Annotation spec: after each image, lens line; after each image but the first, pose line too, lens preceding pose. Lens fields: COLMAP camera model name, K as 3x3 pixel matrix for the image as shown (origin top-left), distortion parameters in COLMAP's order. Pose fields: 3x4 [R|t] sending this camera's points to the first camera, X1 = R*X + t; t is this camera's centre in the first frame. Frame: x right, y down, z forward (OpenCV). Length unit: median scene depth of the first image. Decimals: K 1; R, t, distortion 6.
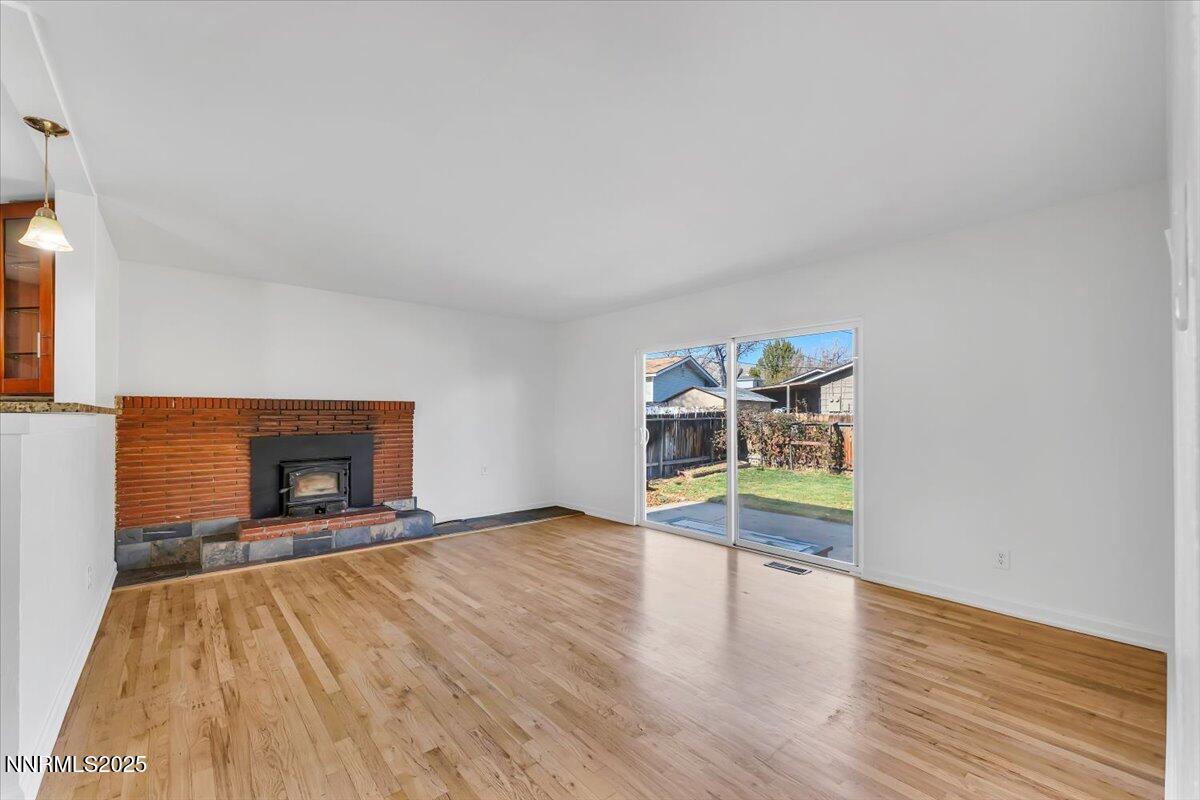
lens RADIAL K [[493.6, 0, 593.4], [0, 493.6, 410.6], [0, 0, 1]] dist [-0.000994, 0.000006]
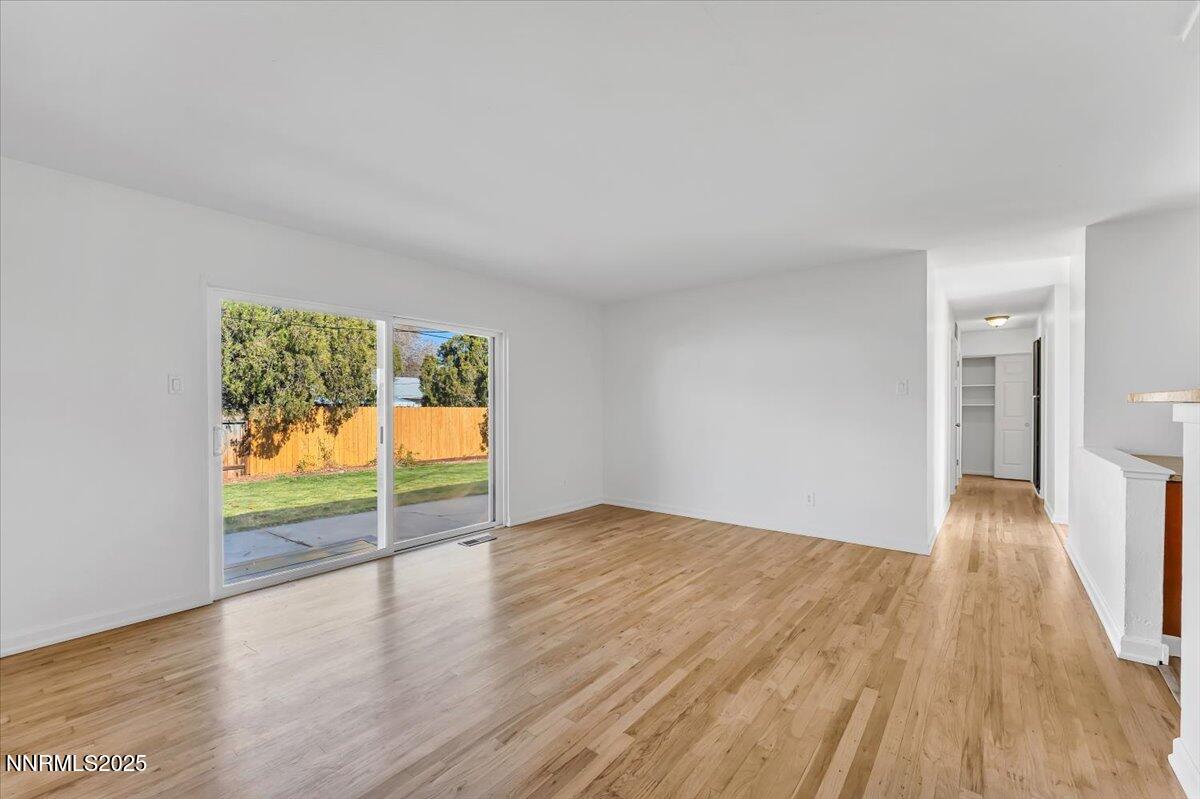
lens RADIAL K [[490.6, 0, 600.0], [0, 490.6, 399.5], [0, 0, 1]] dist [-0.001148, 0.000006]
pose [[-0.191557, 0.009799, 0.981433, -0.770506], [-0.010727, 0.999870, -0.012077, 0.008940], [-0.981423, -0.012841, -0.191427, 0.961849]]
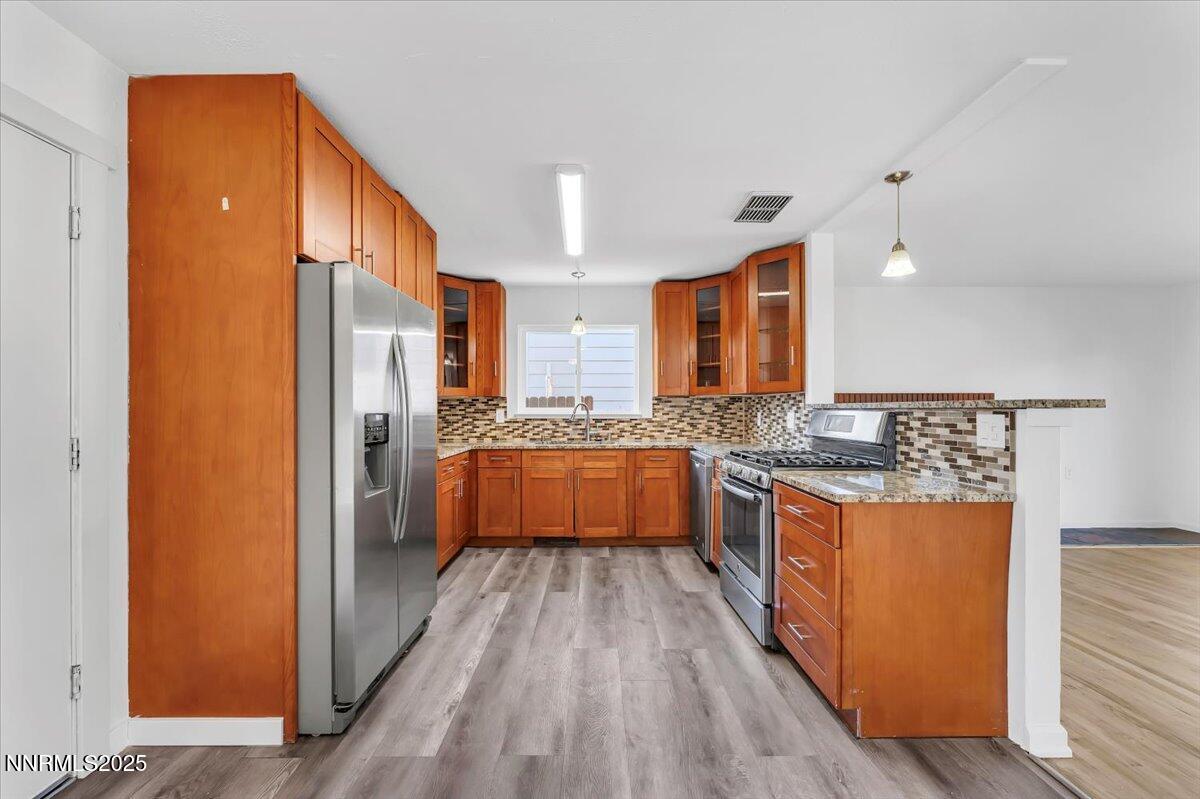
lens RADIAL K [[482.4, 0, 596.8], [0, 482.4, 408.7], [0, 0, 1]] dist [-0.002882, -0.000389]
pose [[0.765854, 0.000922, -0.643013, -0.484692], [0.007255, 0.999923, 0.010075, -0.005248], [0.642973, -0.012381, 0.765789, -0.223497]]
